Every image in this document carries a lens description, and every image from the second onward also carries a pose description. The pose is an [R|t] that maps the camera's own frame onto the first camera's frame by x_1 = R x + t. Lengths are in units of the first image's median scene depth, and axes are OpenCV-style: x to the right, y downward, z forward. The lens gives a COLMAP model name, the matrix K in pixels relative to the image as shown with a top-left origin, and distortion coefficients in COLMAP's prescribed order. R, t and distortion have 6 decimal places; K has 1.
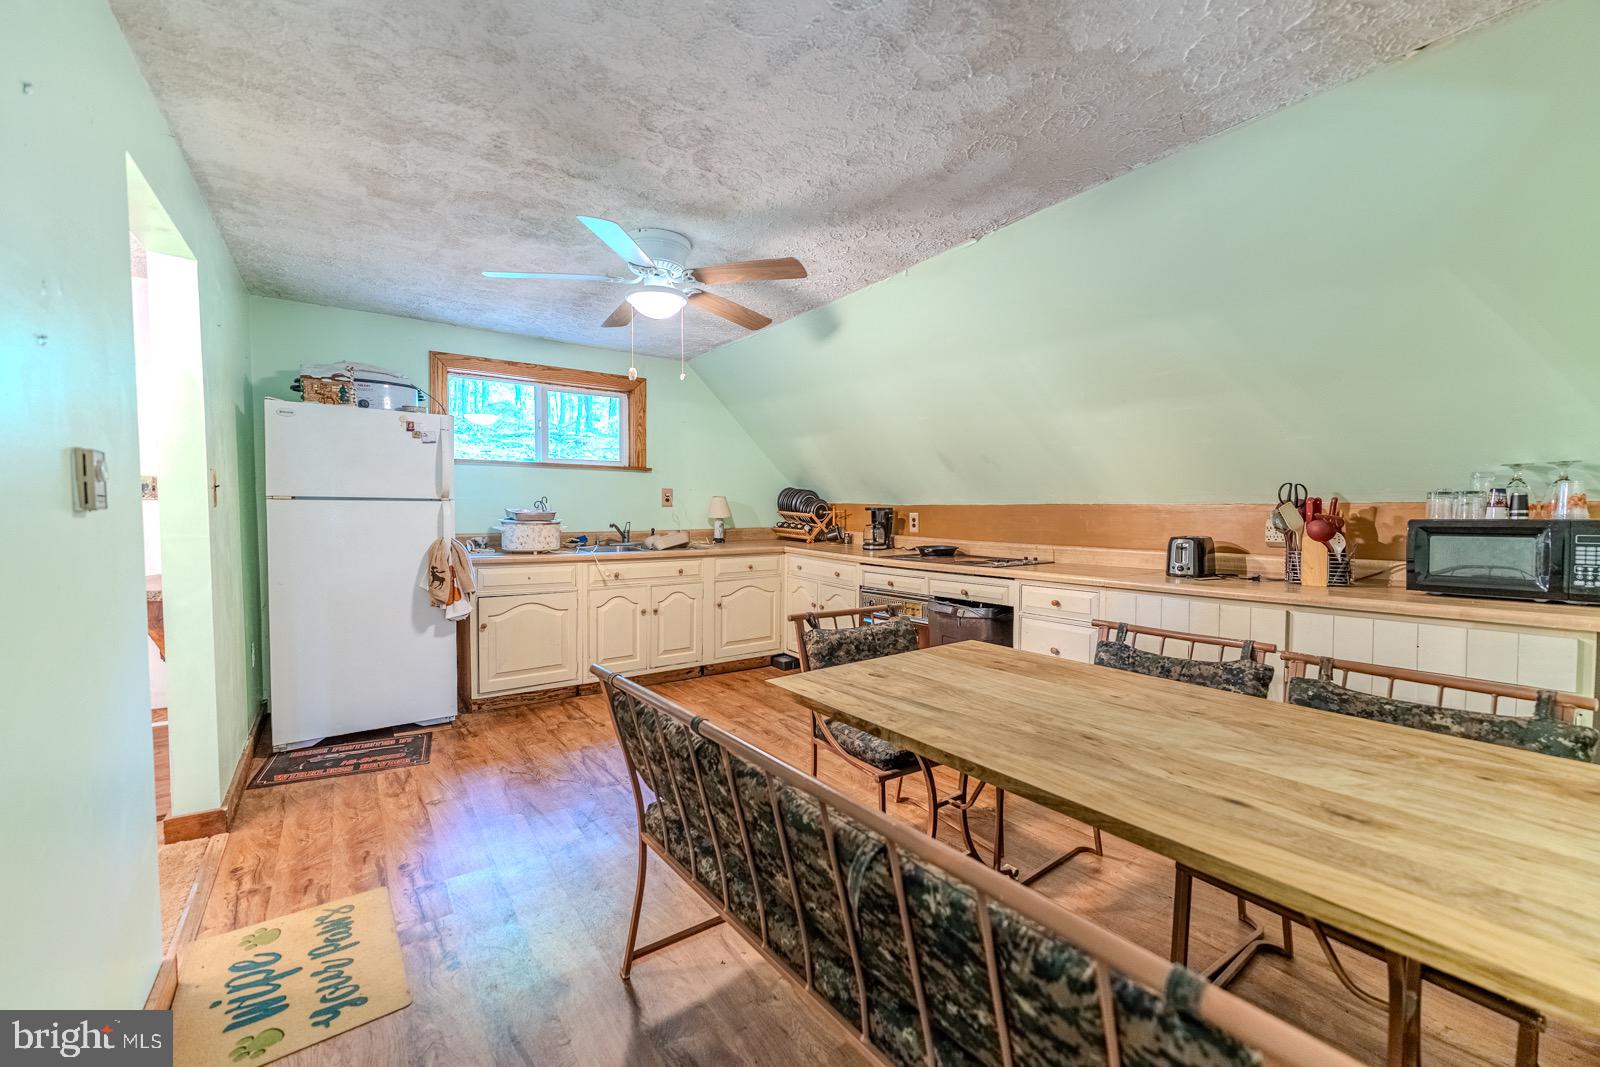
lens RADIAL K [[637.3, 0, 801.0], [0, 637.3, 533.2], [0, 0, 1]] dist [0.001134, -0.000839]
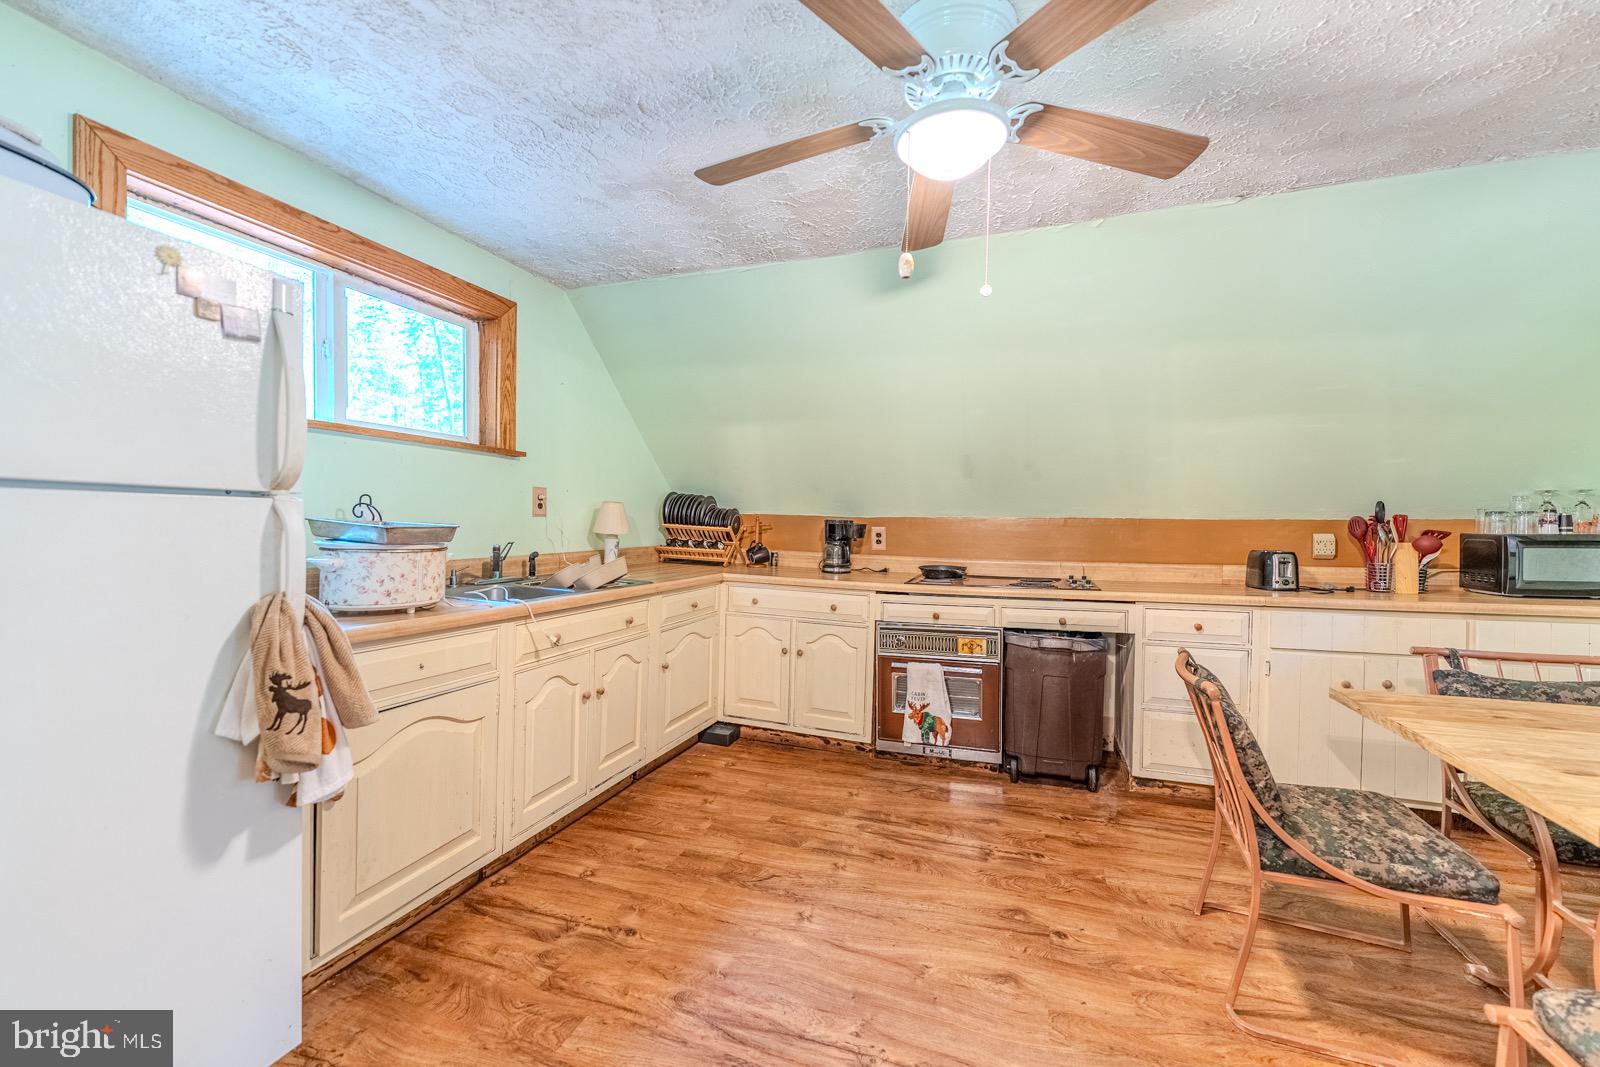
lens RADIAL K [[639.1, 0, 800.0], [0, 639.1, 533.5], [0, 0, 1]] dist [0.000834, -0.000315]
pose [[0.821214, -0.006206, 0.570586, -0.448814], [0.015999, 0.999798, -0.012153, -0.016756], [-0.570396, 0.019109, 0.821148, 0.434823]]
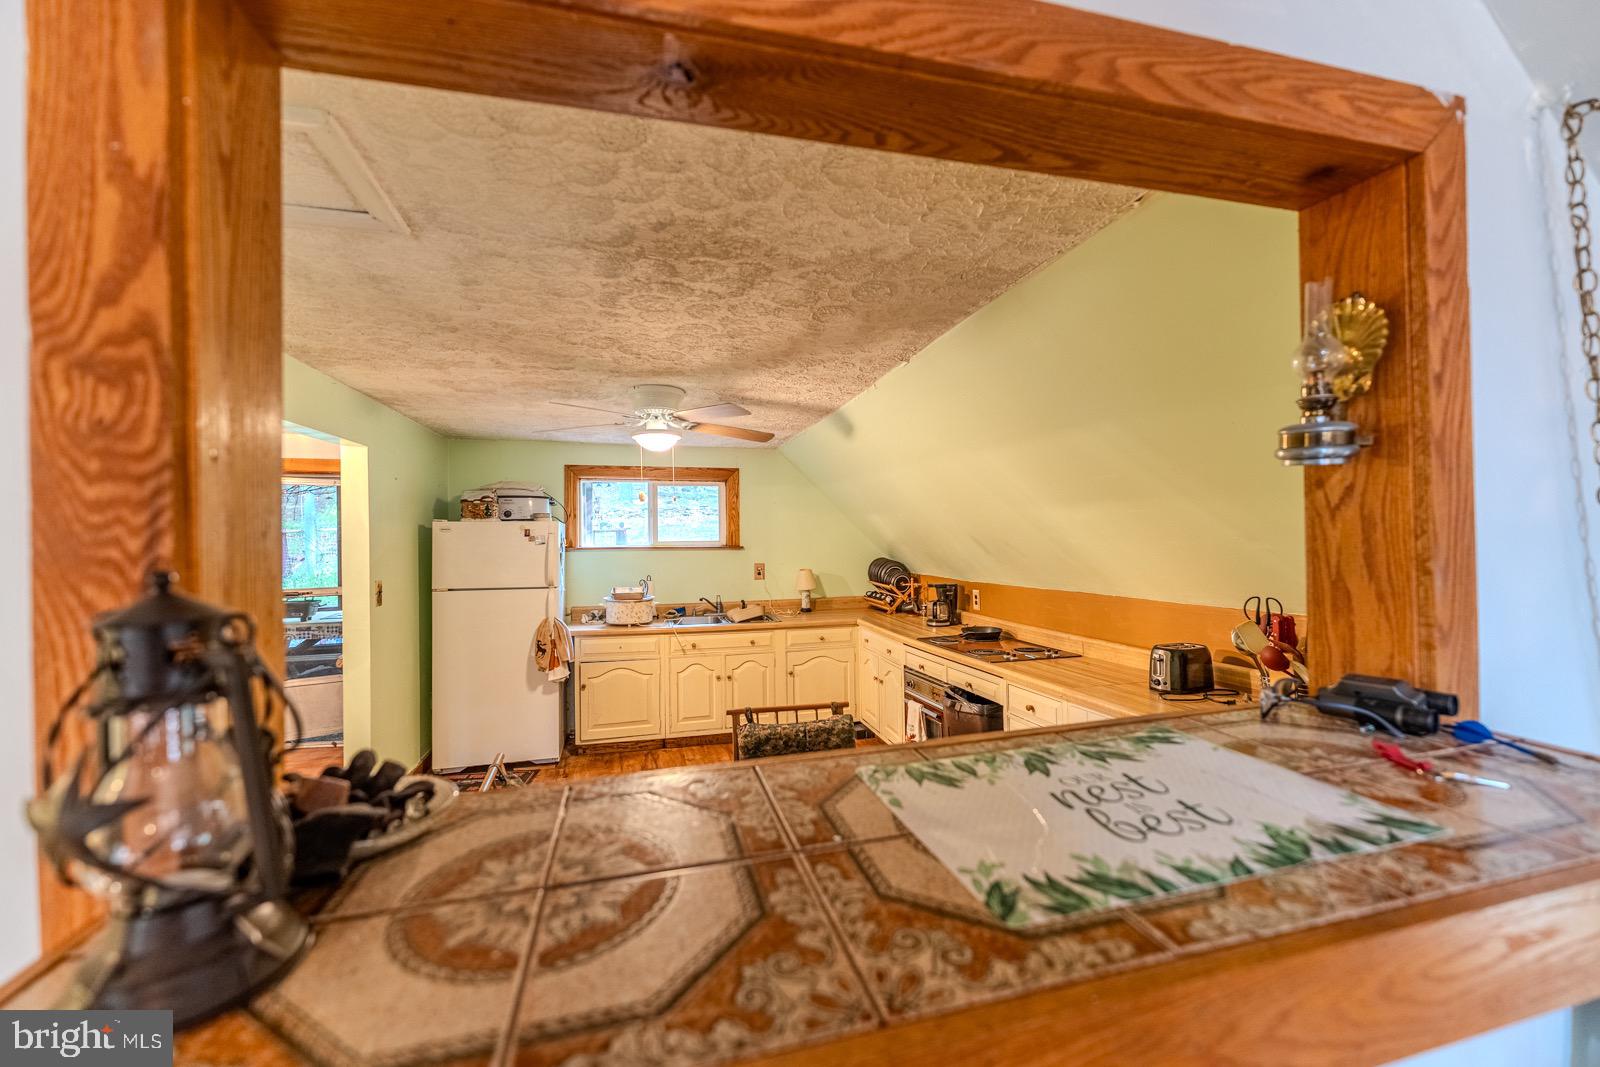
lens RADIAL K [[637.3, 0, 801.0], [0, 637.3, 533.2], [0, 0, 1]] dist [0.001134, -0.000839]
pose [[0.934835, -0.021534, -0.354430, 0.322117], [0.002690, 0.998560, -0.053575, -0.078812], [0.355073, 0.049130, 0.933547, -0.026845]]
